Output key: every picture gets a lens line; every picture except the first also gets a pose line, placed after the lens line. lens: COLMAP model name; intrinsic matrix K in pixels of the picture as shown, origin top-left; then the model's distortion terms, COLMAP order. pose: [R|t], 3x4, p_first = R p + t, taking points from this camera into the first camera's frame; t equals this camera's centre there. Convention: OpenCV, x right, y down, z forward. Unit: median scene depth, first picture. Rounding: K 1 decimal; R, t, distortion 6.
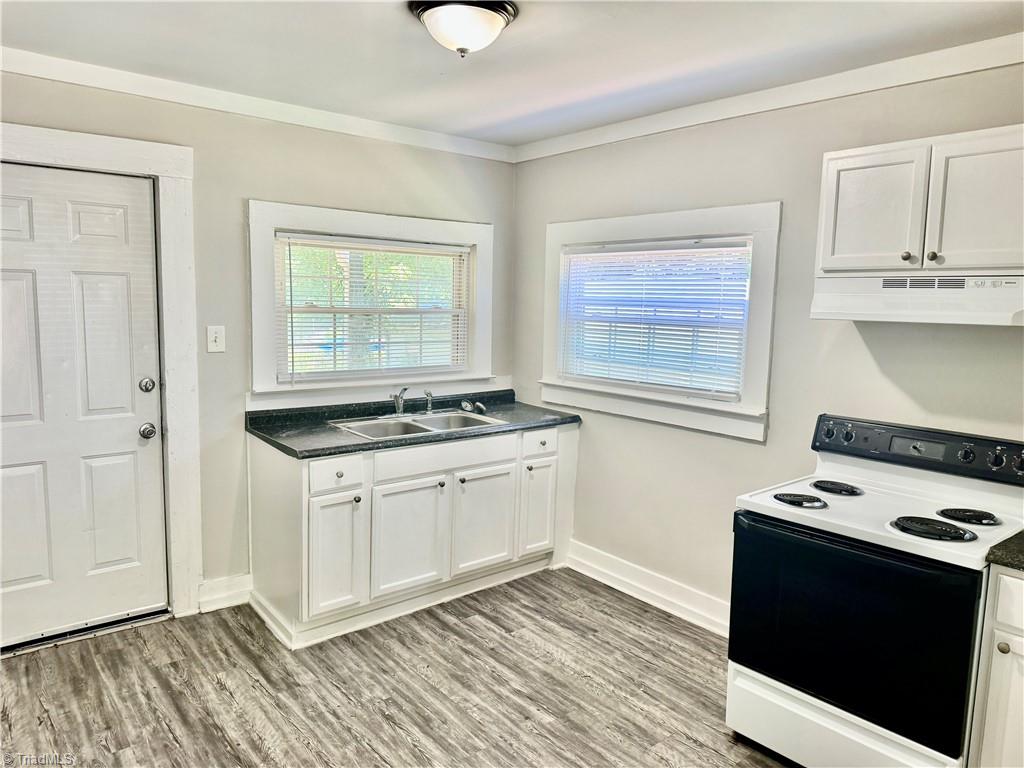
lens RADIAL K [[719.0, 0, 518.3], [0, 719.0, 390.3], [0, 0, 1]] dist [0.068471, -0.099585]
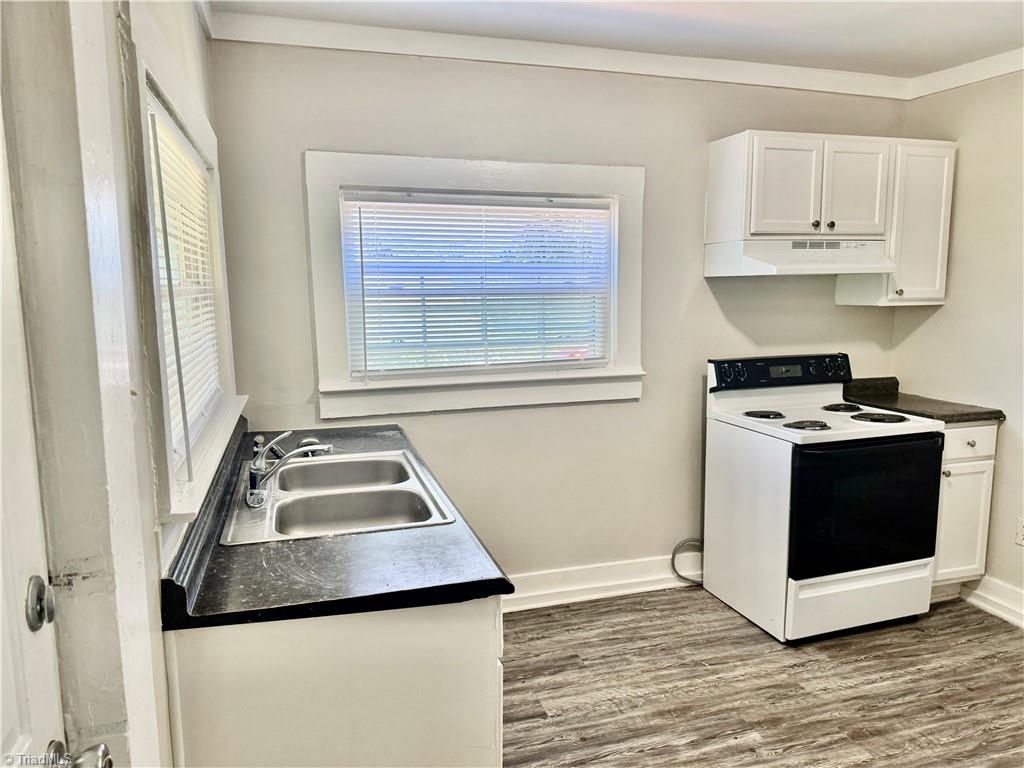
lens RADIAL K [[719.0, 0, 518.3], [0, 719.0, 390.3], [0, 0, 1]] dist [0.068471, -0.099585]
pose [[0.378424, -0.167899, 0.910278, -0.684889], [0.137770, 0.982674, 0.123978, -0.094635], [-0.915322, 0.078493, 0.394999, 0.750579]]
